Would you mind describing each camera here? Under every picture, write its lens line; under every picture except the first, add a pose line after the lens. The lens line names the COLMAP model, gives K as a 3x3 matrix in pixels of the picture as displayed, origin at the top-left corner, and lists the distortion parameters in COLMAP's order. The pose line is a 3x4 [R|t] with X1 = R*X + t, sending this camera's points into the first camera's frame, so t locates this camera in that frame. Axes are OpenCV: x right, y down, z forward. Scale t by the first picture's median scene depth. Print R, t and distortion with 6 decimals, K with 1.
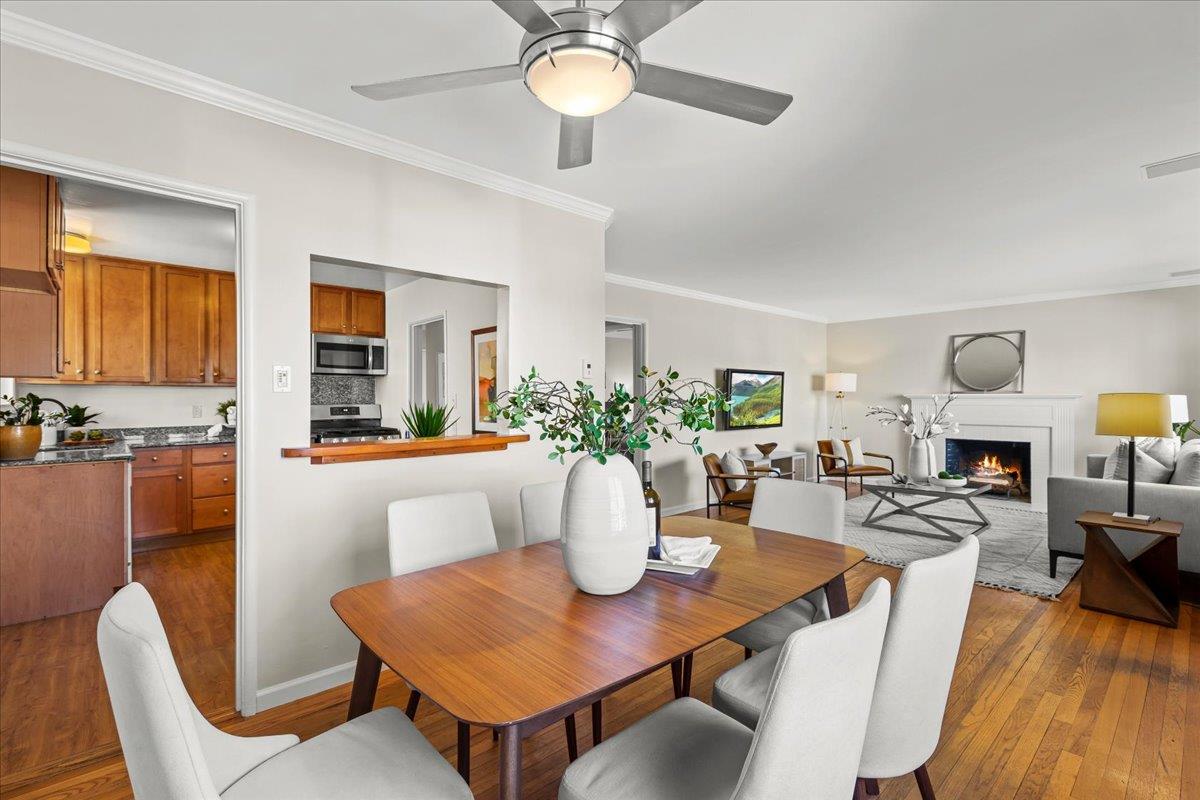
lens RADIAL K [[555.8, 0, 599.5], [0, 555.8, 398.0], [0, 0, 1]] dist [0.003466, 0.000142]
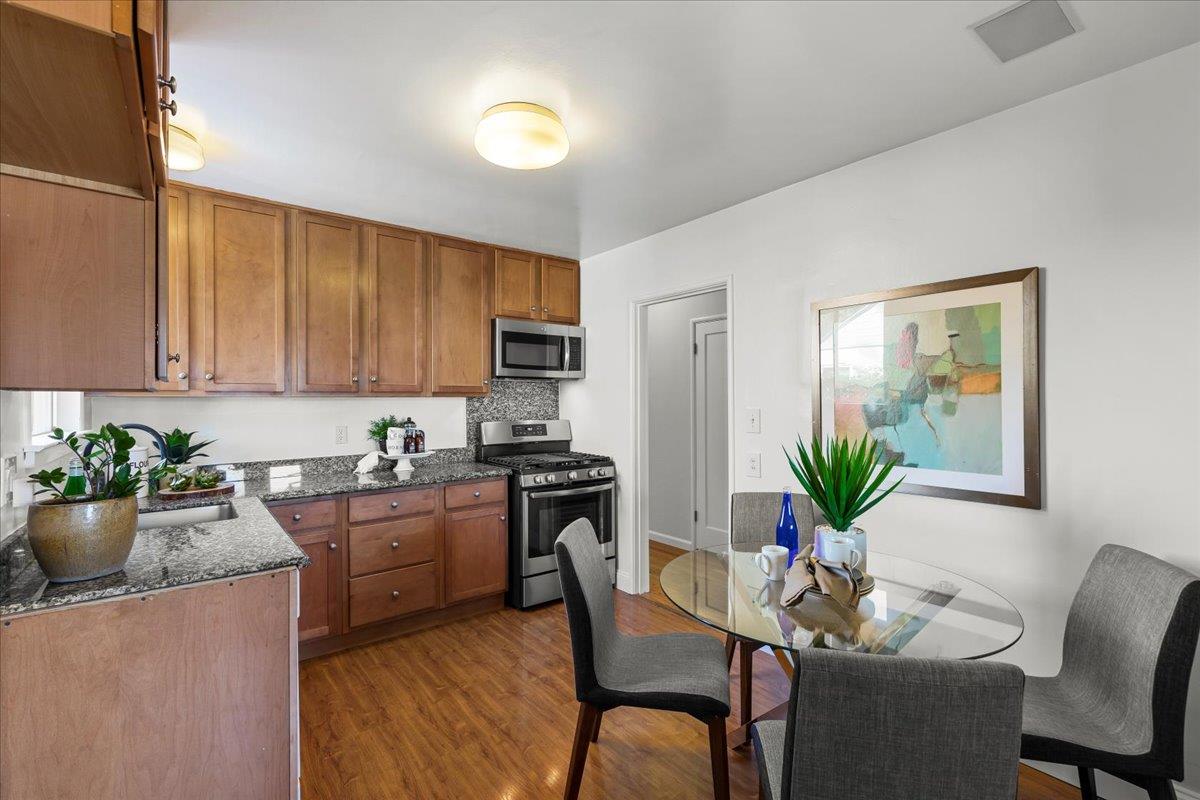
lens RADIAL K [[556.3, 0, 610.3], [0, 556.3, 399.4], [0, 0, 1]] dist [-0.000316, 0.000189]
pose [[0.997455, -0.002135, -0.071261, -0.390696], [0.002153, 0.999998, 0.000185, -0.019493], [0.071261, -0.000338, 0.997458, 0.393461]]
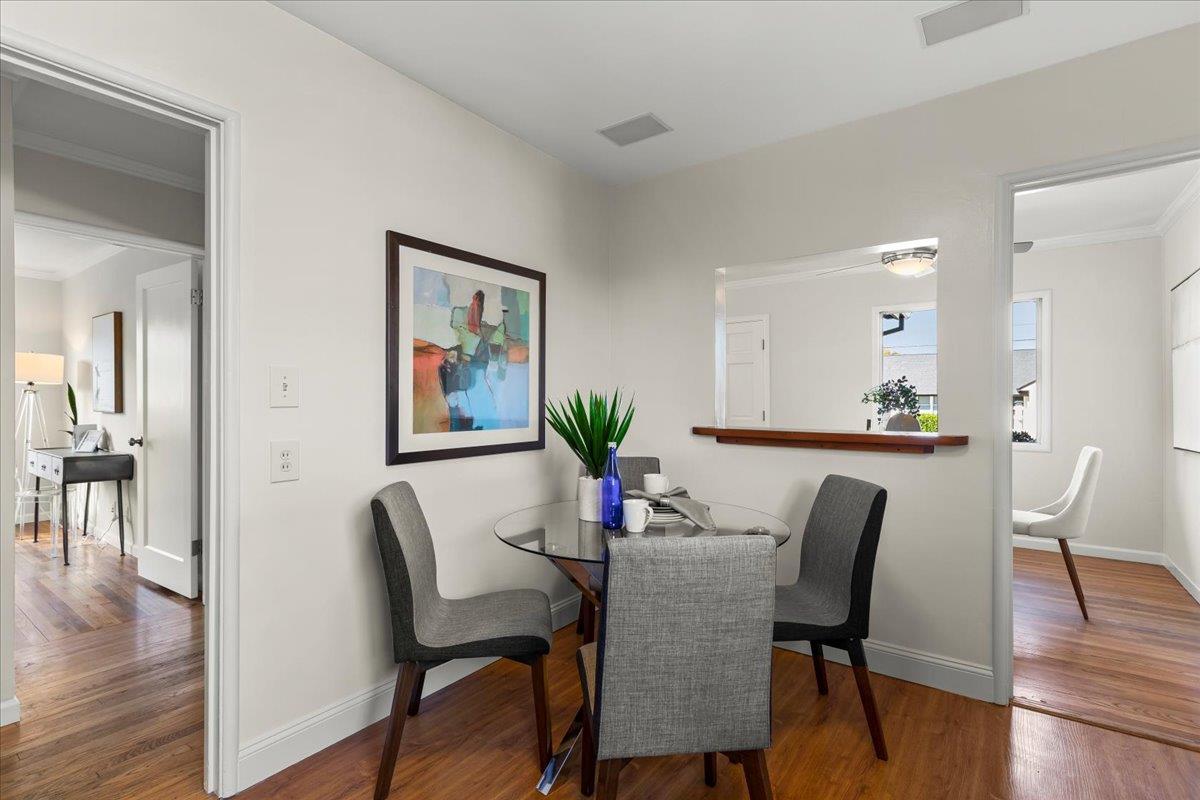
lens RADIAL K [[555.8, 0, 599.5], [0, 555.8, 398.0], [0, 0, 1]] dist [0.003466, 0.000142]
pose [[-0.201733, 0.003028, 0.979436, -0.673955], [-0.002897, 0.999989, -0.003689, 0.012652], [-0.979436, -0.003582, -0.201722, 0.887011]]
